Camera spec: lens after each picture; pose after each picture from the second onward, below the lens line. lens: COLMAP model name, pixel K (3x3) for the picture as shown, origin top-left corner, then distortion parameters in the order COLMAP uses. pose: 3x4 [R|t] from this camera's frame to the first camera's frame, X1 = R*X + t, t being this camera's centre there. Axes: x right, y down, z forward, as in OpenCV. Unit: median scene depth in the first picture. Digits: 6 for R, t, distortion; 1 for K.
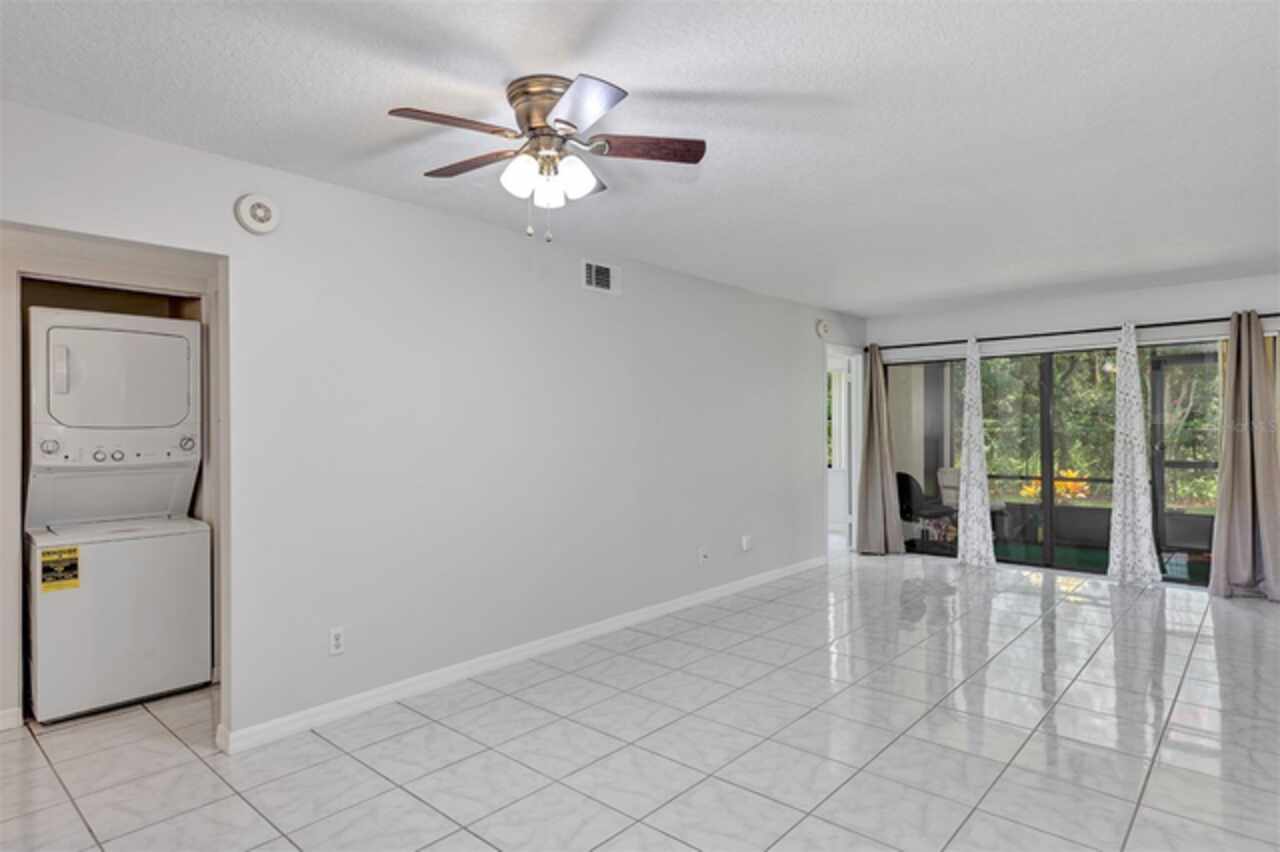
lens RADIAL K [[701.6, 0, 641.3], [0, 701.6, 426.9], [0, 0, 1]] dist [0.002015, -0.000064]
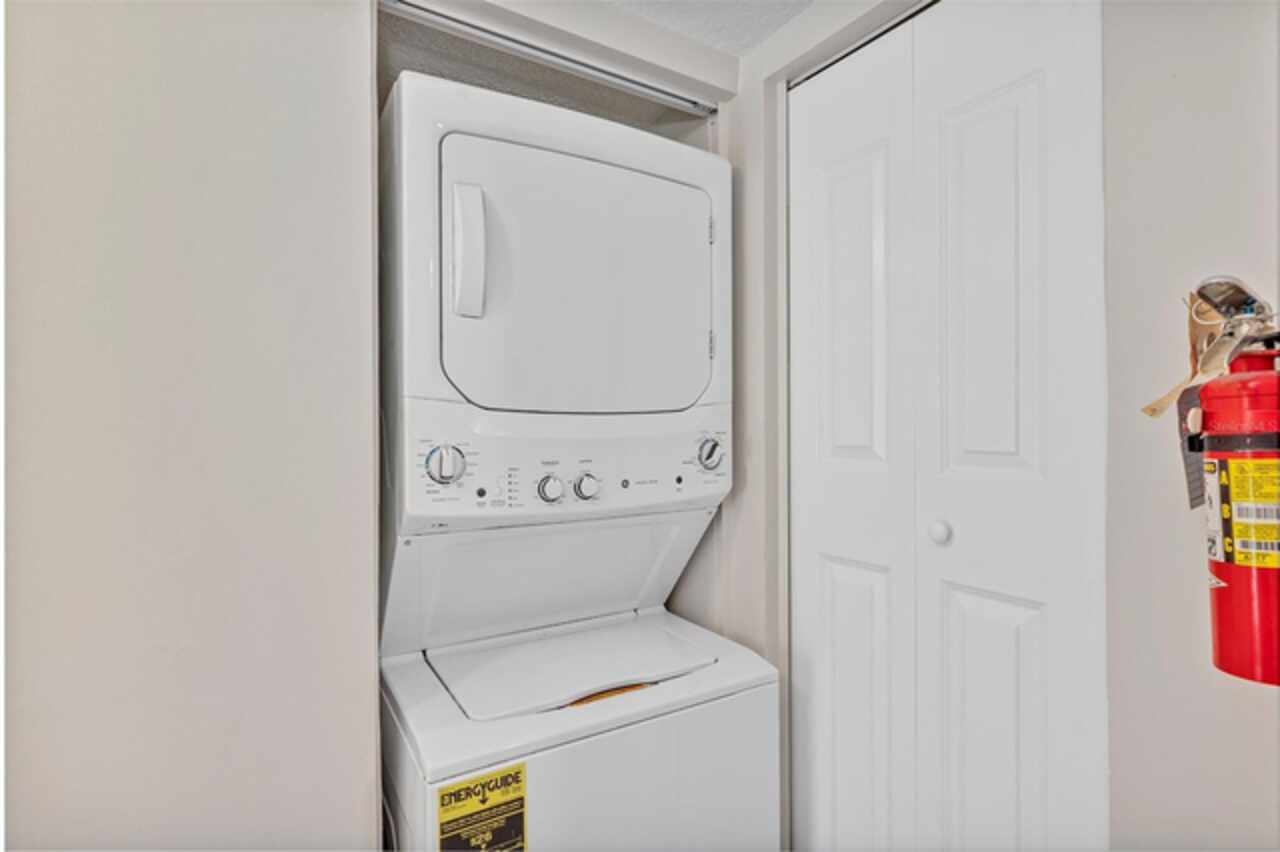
lens RADIAL K [[651.5, 0, 639.7], [0, 651.5, 425.9], [0, 0, 1]] dist [0.003923, 0.000187]
pose [[0.960037, -0.004099, -0.279841, -0.642276], [0.003665, 0.999991, -0.002073, 0.009311], [0.279847, 0.000964, 0.960044, 0.696213]]
